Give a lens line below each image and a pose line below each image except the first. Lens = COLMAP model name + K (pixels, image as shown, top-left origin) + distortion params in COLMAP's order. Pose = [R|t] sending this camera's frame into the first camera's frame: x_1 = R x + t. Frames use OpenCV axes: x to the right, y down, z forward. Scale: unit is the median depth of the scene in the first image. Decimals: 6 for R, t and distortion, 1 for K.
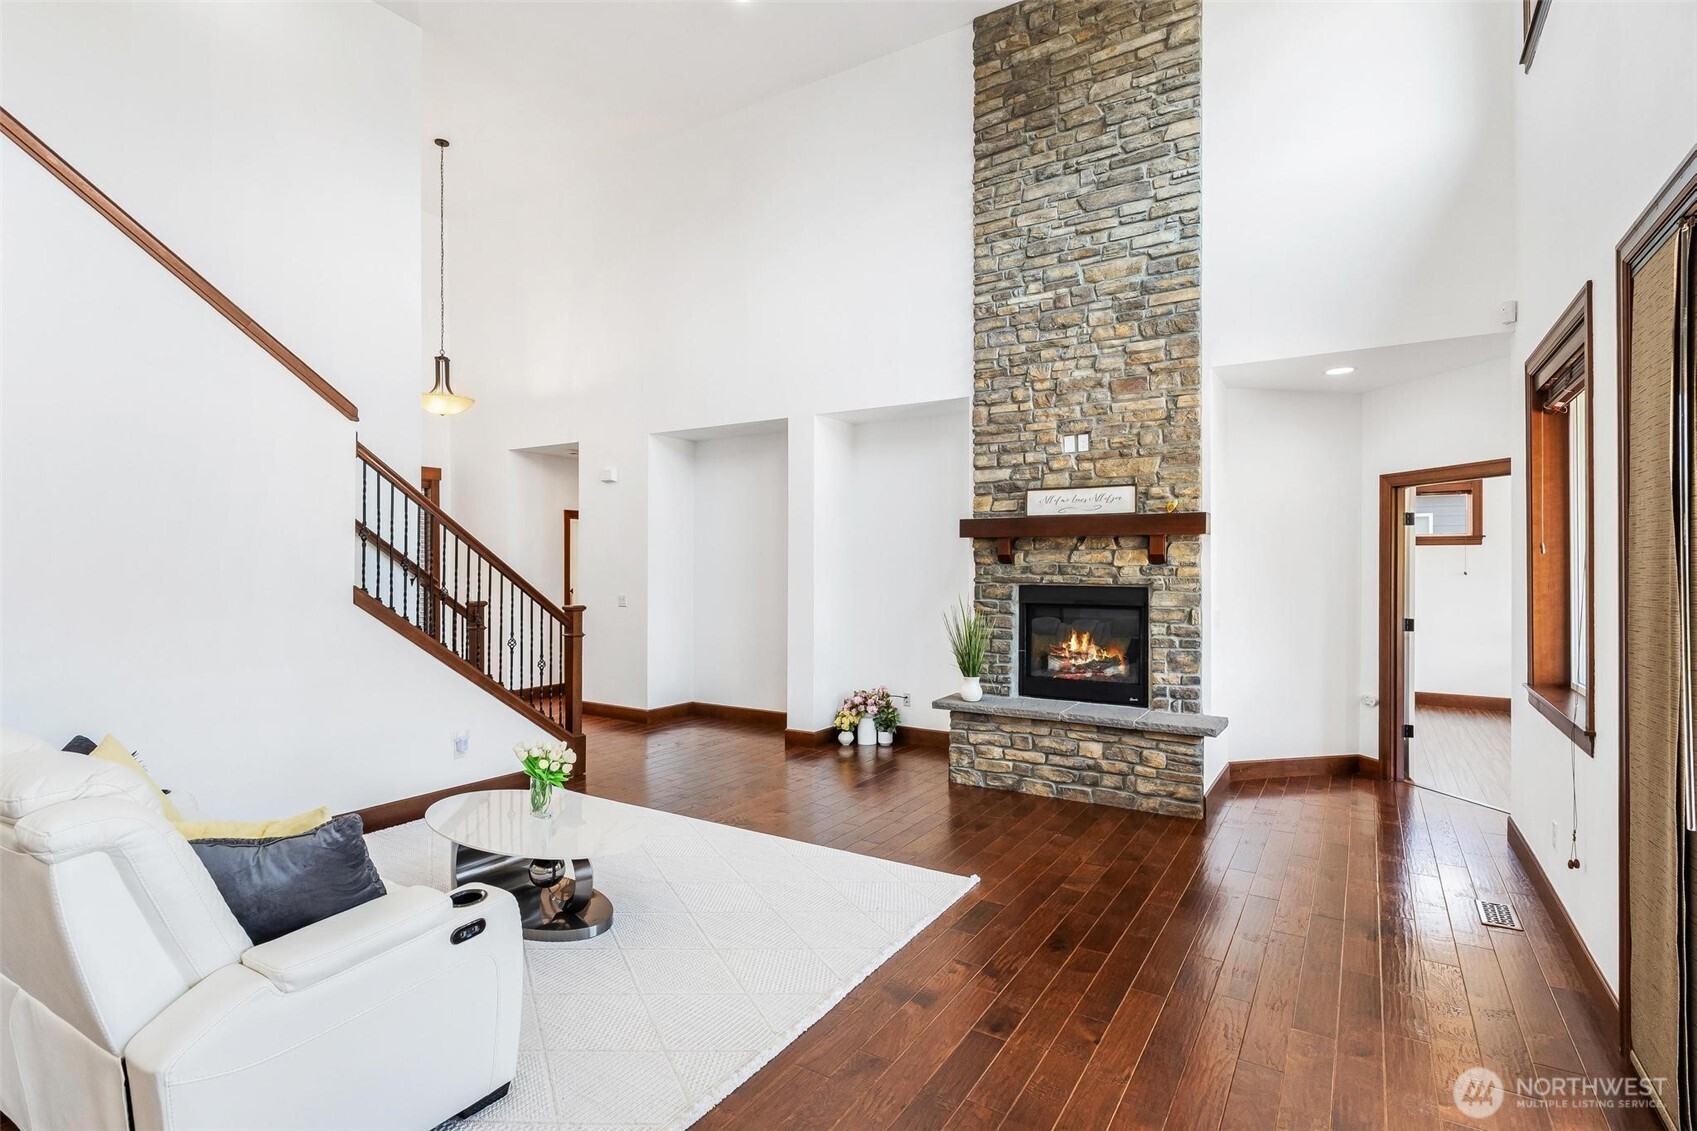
lens RADIAL K [[831.3, 0, 847.5], [0, 831.3, 564.5], [0, 0, 1]] dist [0.001874, 0.001048]
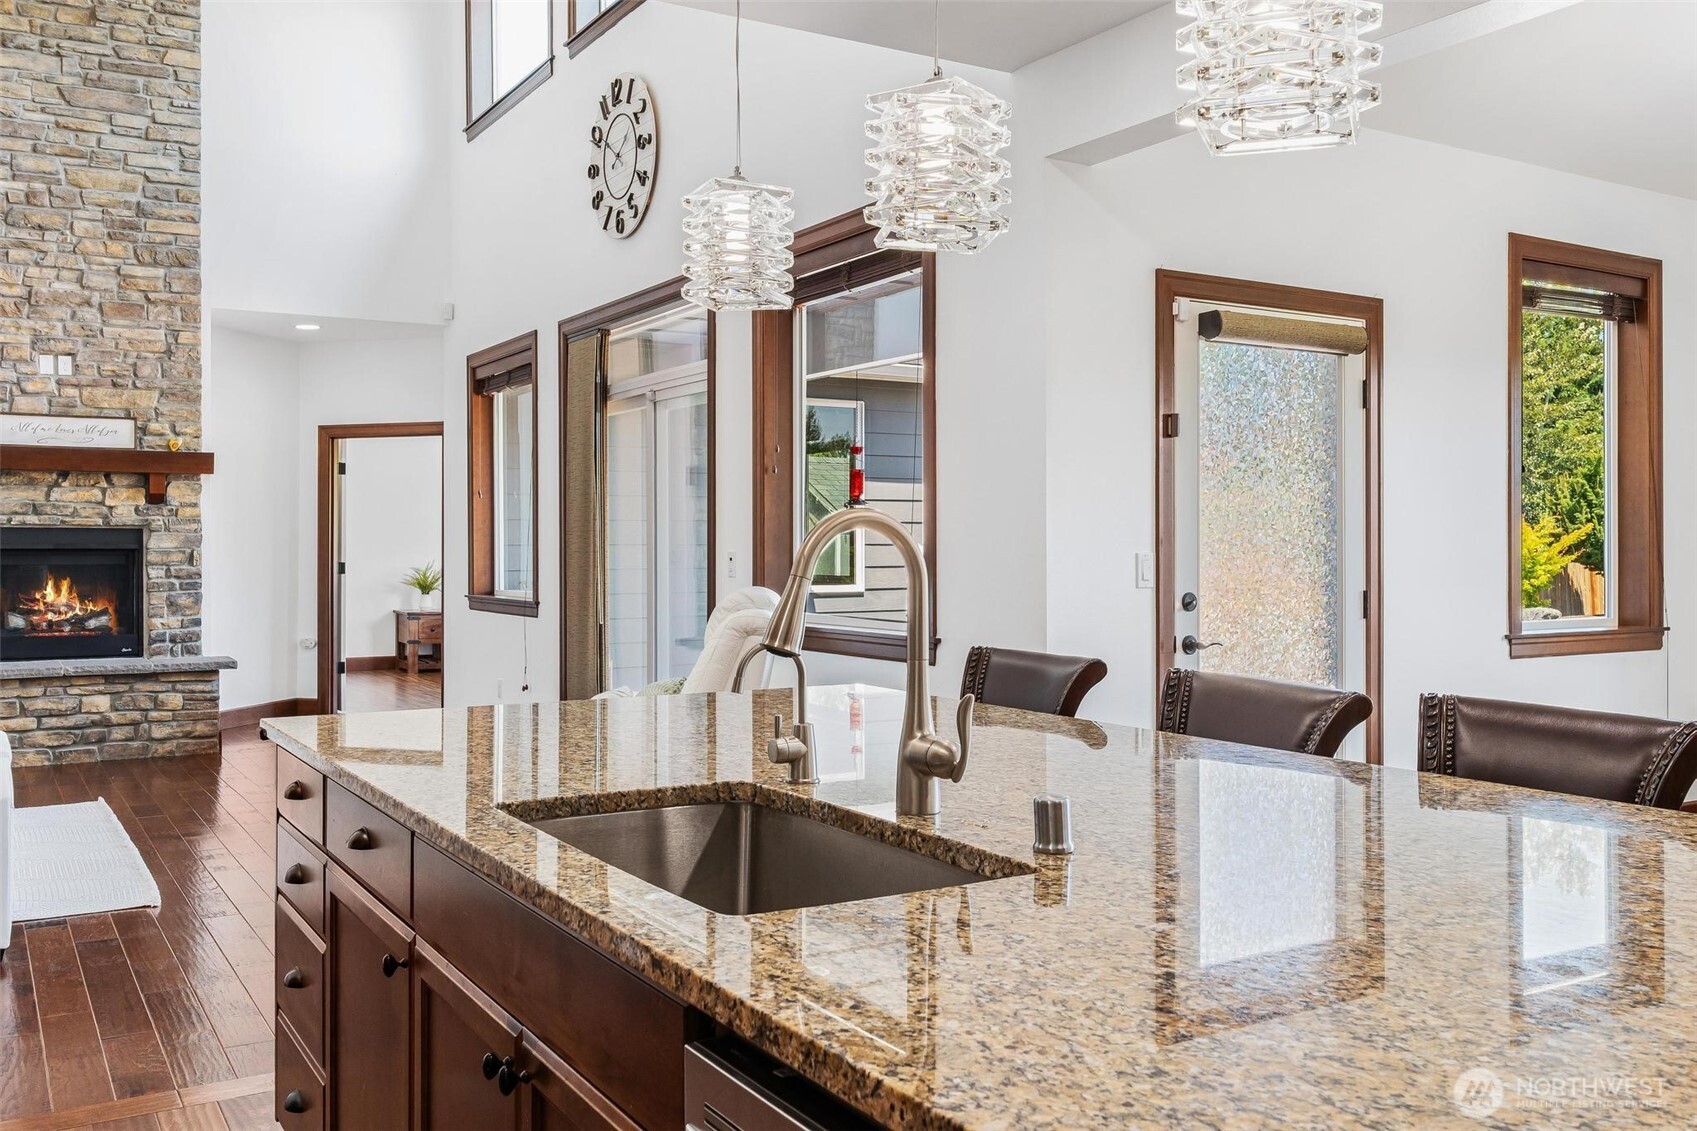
lens RADIAL K [[1503.0, 0, 848.5], [0, 1503.0, 565.5], [0, 0, 1]] dist [-0.000631, -0.008955]
pose [[0.462185, -0.010044, 0.886726, -0.783662], [-0.000287, 0.999934, 0.011476, 0.049920], [-0.886783, -0.005558, 0.462152, -0.497398]]
